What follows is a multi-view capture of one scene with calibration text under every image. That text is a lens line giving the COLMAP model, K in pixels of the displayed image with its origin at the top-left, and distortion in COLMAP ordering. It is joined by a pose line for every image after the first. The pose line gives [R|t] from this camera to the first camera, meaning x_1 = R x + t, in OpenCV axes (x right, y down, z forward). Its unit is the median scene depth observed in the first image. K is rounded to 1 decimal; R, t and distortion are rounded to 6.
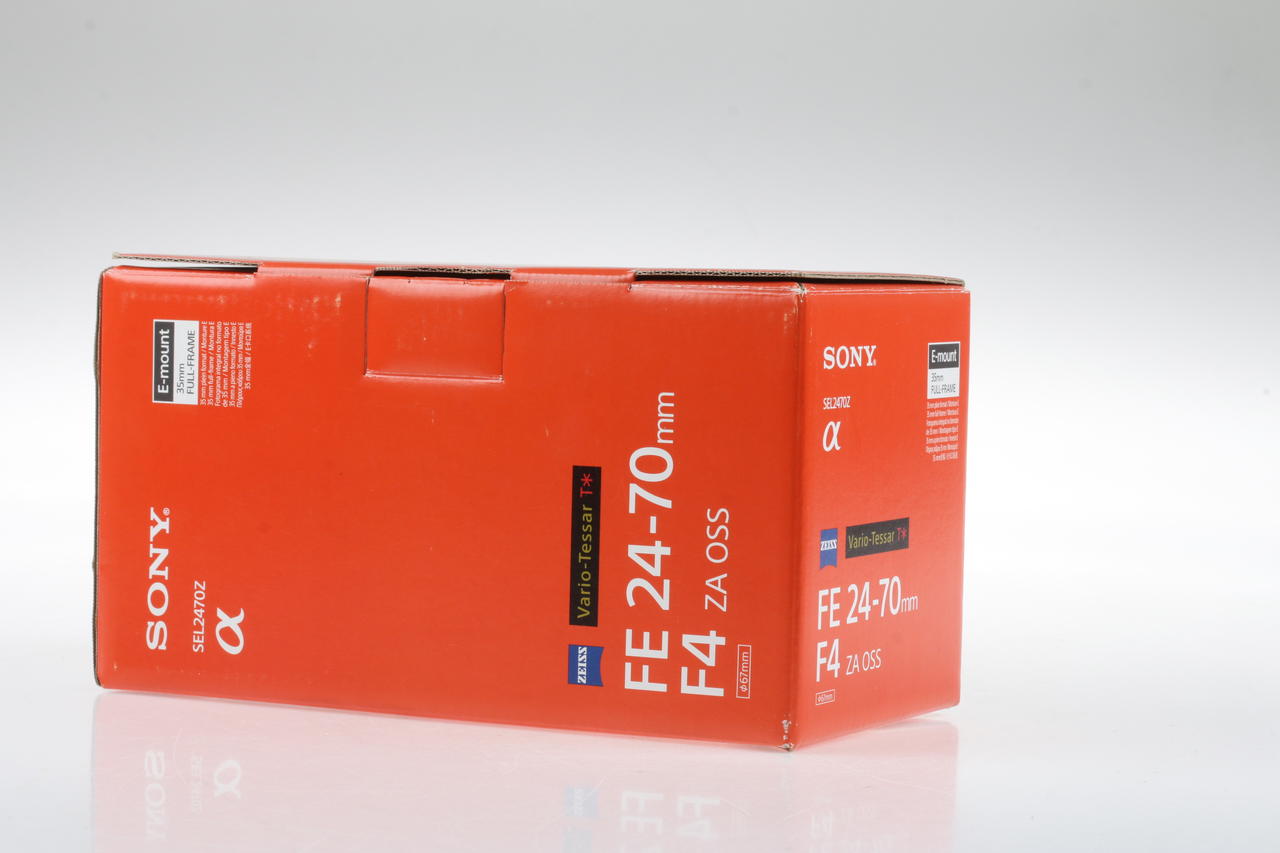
lens RADIAL K [[3691.5, 0, 638.2], [0, 3691.5, 430.1], [0, 0, 1]] dist [-0.173114, 0.000000]
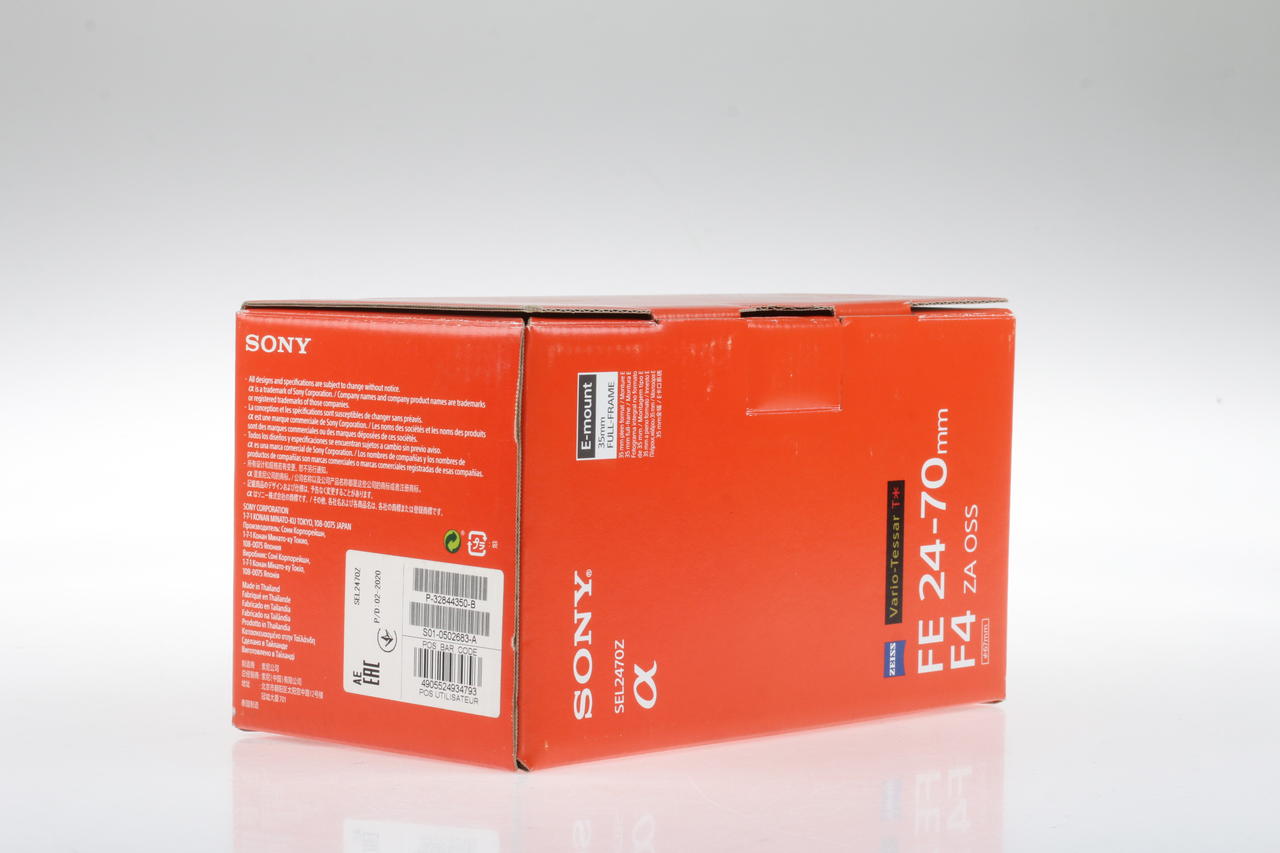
lens RADIAL K [[3691.5, 0, 639.8], [0, 3691.5, 423.2], [0, 0, 1]] dist [-0.173114, 0.000000]
pose [[0.289168, -0.086773, 0.953338, -1.030644], [0.020066, 0.996214, 0.084589, -0.097019], [-0.957068, -0.005331, 0.289814, 0.710744]]
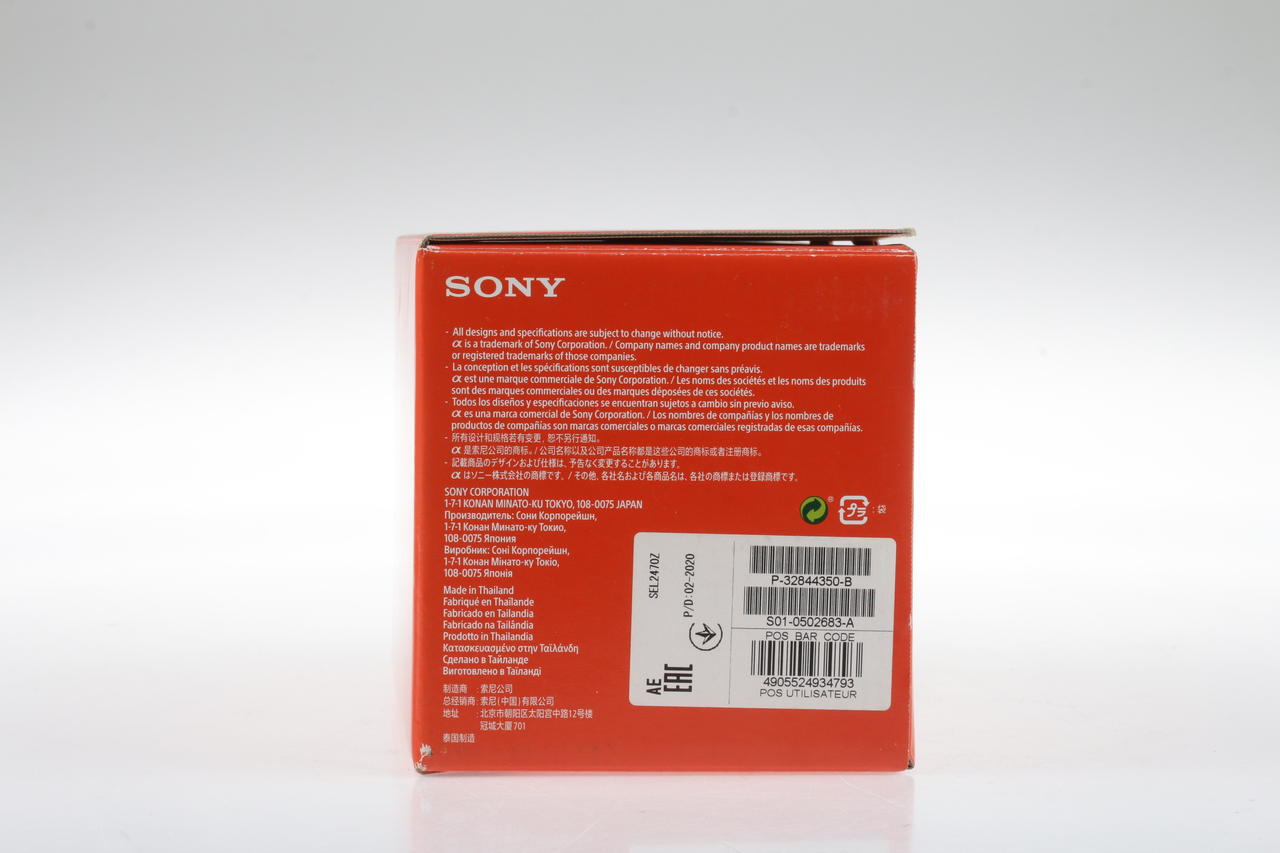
lens RADIAL K [[3691.5, 0, 639.5], [0, 3691.5, 425.4], [0, 0, 1]] dist [-0.173114, 0.000000]
pose [[-0.475541, -0.088261, 0.875255, -0.786930], [-0.001749, 0.995047, 0.099391, -0.083634], [-0.879692, 0.045733, -0.473340, 1.595995]]
